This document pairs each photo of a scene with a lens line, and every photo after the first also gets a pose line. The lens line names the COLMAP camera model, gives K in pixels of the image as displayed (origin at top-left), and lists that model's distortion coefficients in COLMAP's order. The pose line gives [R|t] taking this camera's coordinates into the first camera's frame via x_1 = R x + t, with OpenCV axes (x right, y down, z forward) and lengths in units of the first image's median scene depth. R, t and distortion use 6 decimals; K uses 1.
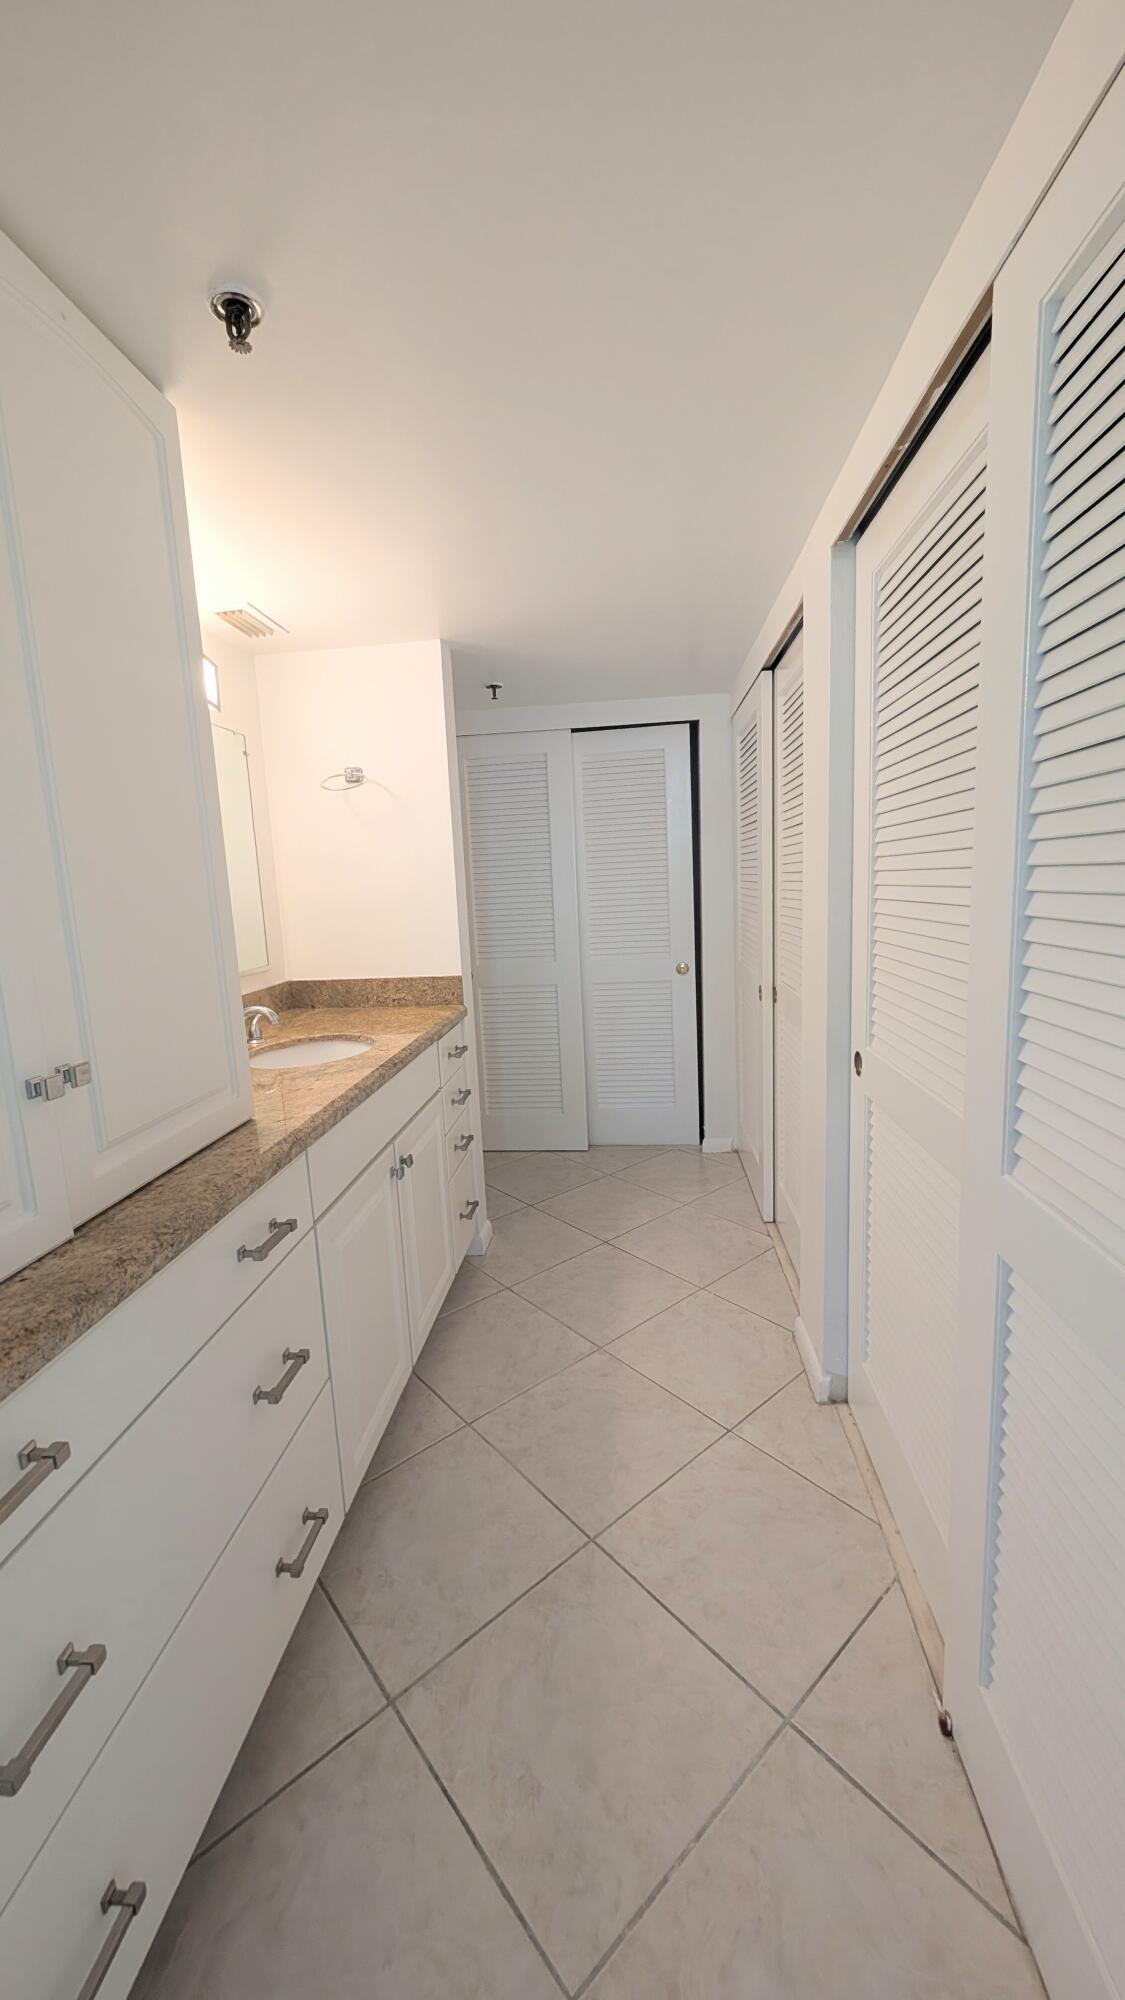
lens RADIAL K [[755.8, 0, 561.6], [0, 755.8, 1001.2], [0, 0, 1]] dist [-0.000371, -0.000022]
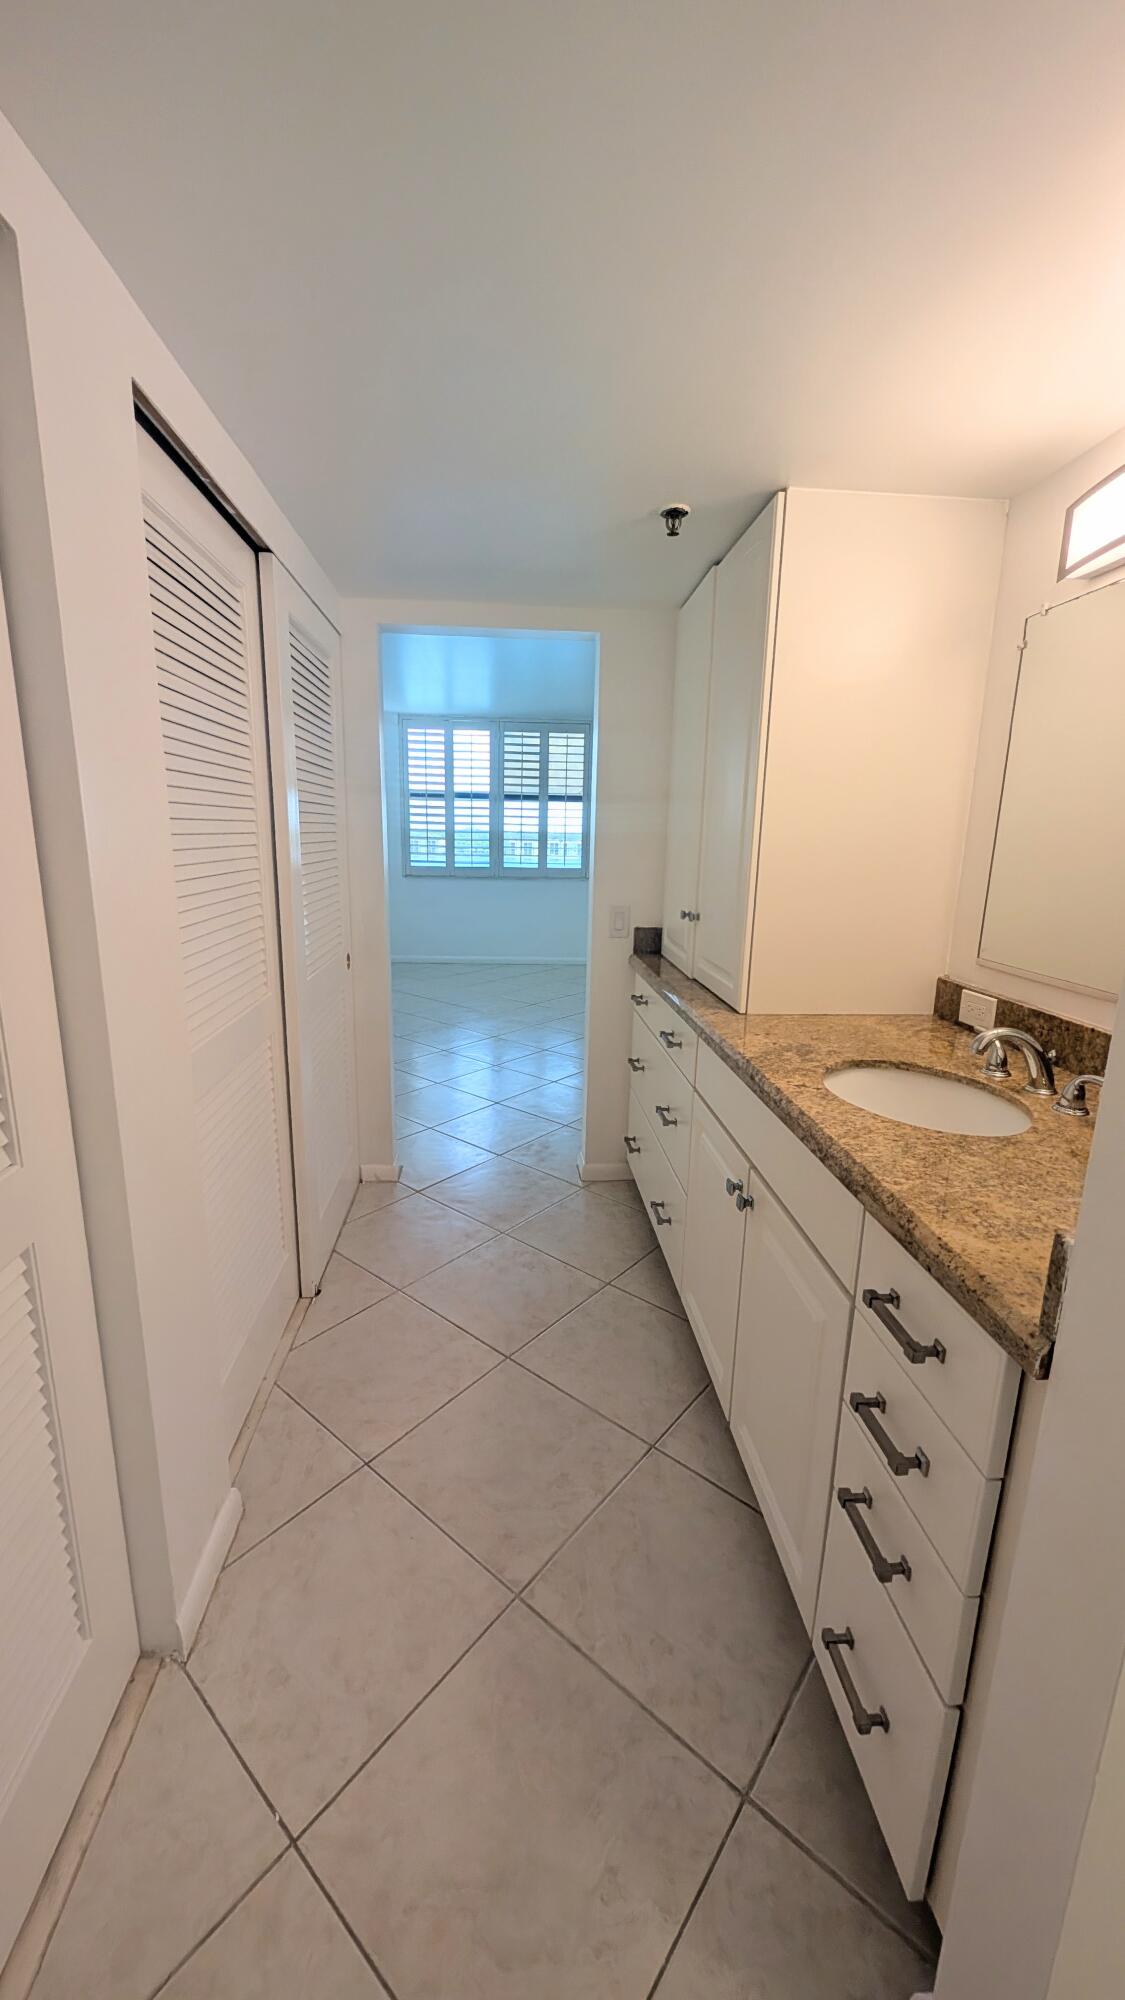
lens RADIAL K [[755.8, 0, 558.8], [0, 755.8, 998.1], [0, 0, 1]] dist [-0.000371, -0.000022]
pose [[-0.984781, 0.071803, -0.158273, 0.110067], [0.008574, 0.929631, 0.368391, -0.328282], [0.173588, 0.361427, -0.916099, 1.896075]]
